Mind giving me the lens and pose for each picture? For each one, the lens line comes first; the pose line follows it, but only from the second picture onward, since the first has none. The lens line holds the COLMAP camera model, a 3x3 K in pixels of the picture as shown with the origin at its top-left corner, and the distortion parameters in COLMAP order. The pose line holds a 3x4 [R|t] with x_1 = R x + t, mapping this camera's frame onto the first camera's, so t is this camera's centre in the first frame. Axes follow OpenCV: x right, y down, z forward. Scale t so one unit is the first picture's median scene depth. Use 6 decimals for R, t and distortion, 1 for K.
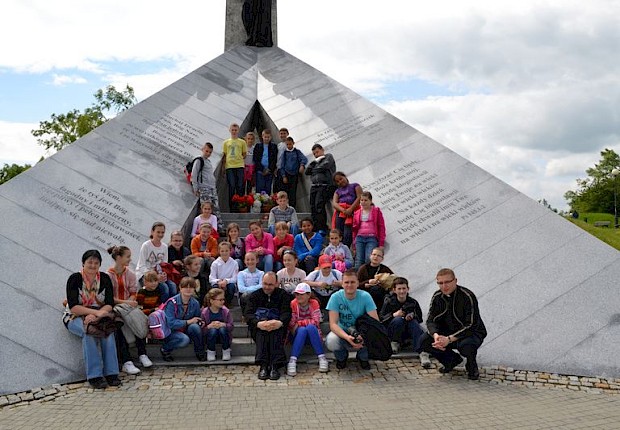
lens RADIAL K [[663.5, 0, 310.2], [0, 663.5, 199.8], [0, 0, 1]] dist [-0.080586, 0.150295]
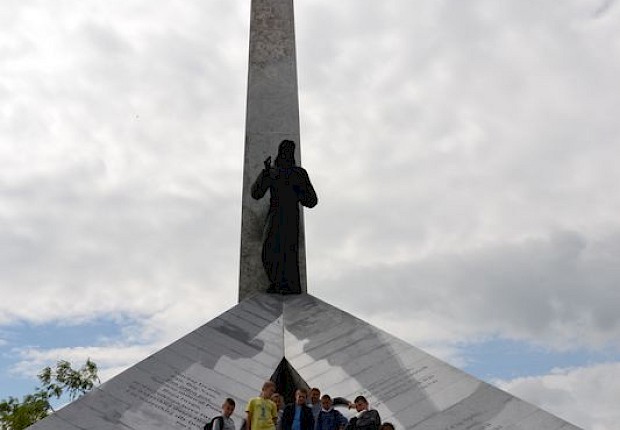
lens RADIAL K [[663.5, 0, 310.2], [0, 663.5, 199.8], [0, 0, 1]] dist [-0.080586, 0.150295]
pose [[0.998246, -0.029251, -0.051471, -0.001250], [0.010019, 0.940340, -0.340089, -0.042915], [0.058348, 0.338977, 0.938984, 0.137405]]
